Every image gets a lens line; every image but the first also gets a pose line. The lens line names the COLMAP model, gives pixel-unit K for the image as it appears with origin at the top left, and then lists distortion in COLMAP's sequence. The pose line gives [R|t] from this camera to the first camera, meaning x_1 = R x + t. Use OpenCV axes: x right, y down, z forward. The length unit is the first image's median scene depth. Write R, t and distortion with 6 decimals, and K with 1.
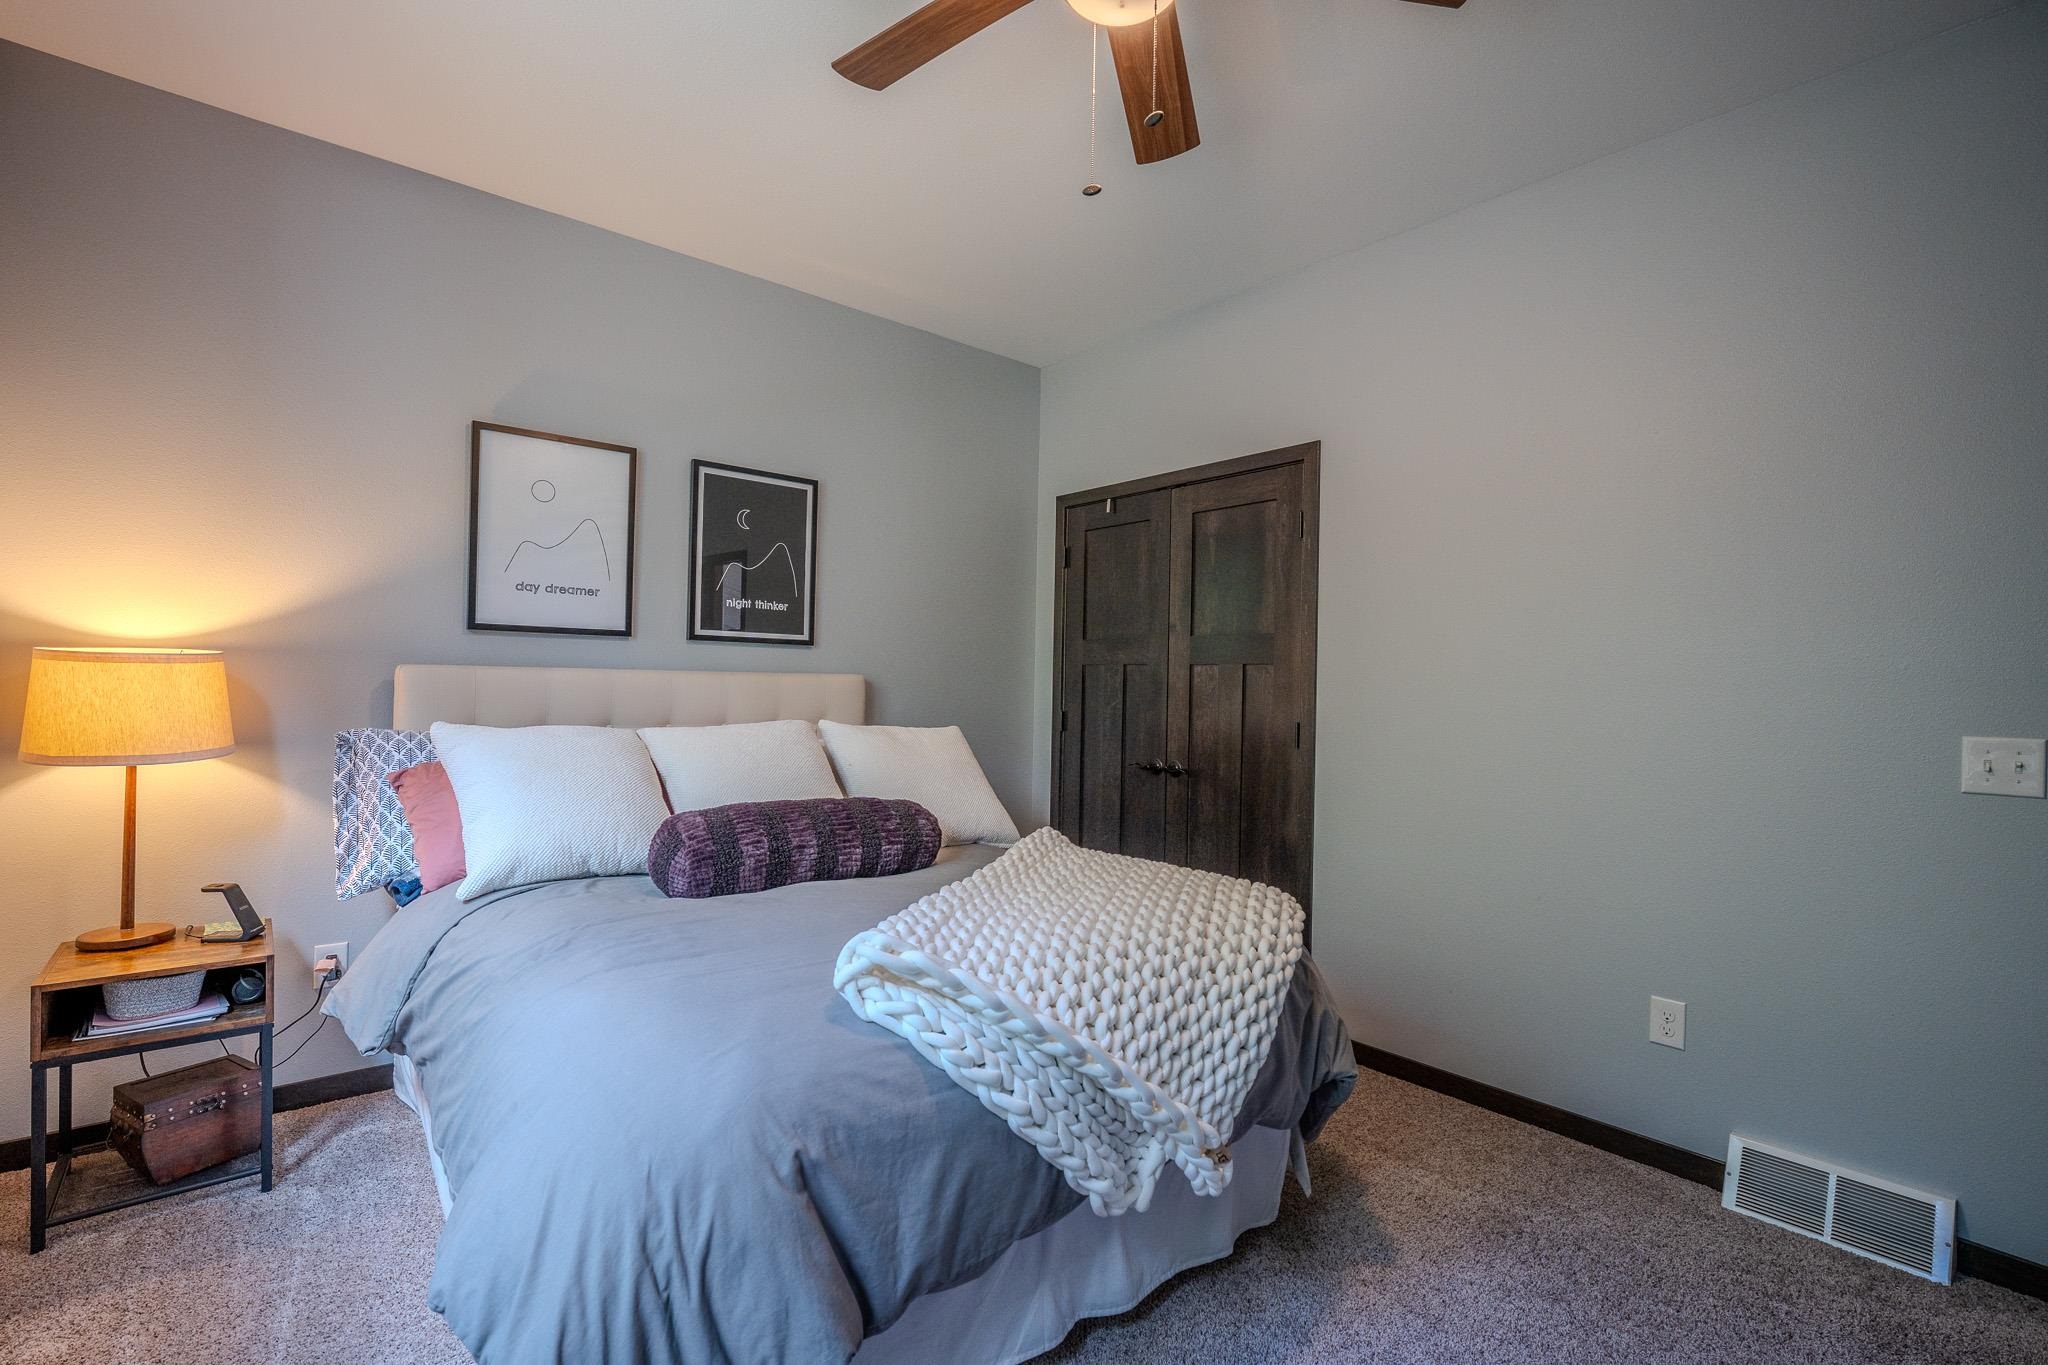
lens RADIAL K [[910.2, 0, 1026.2], [0, 910.2, 683.9], [0, 0, 1]] dist [-0.002037, -0.000108]
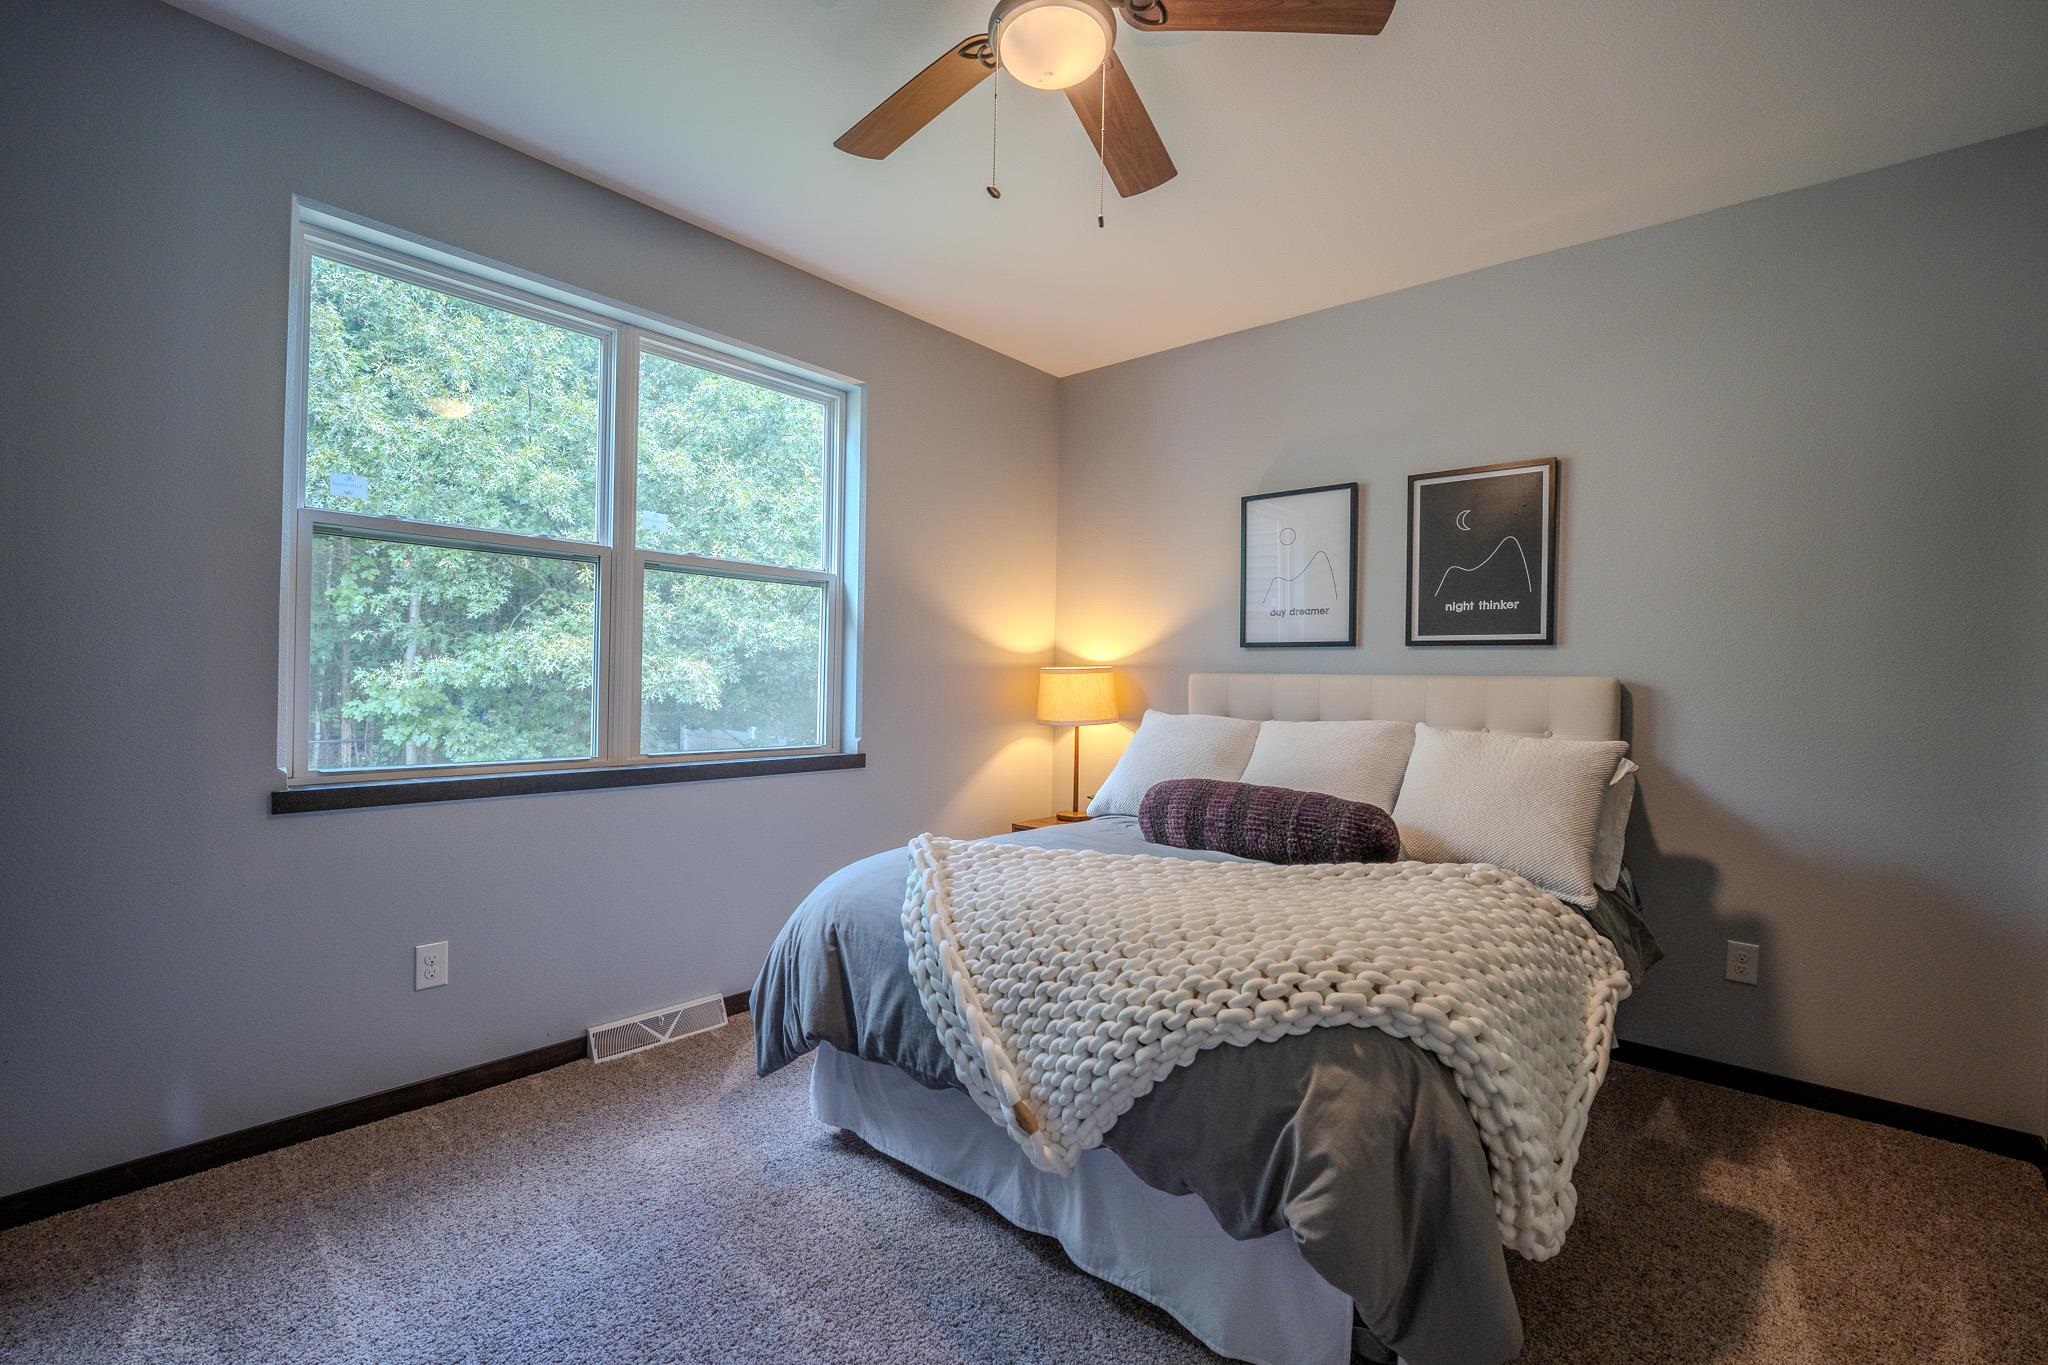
lens RADIAL K [[910.2, 0, 1025.7], [0, 910.2, 685.4], [0, 0, 1]] dist [-0.002037, -0.000108]
pose [[0.168859, -0.004168, -0.985631, 0.605079], [-0.010049, 0.999932, -0.005950, 0.008524], [0.985589, 0.010909, 0.168806, 0.381662]]
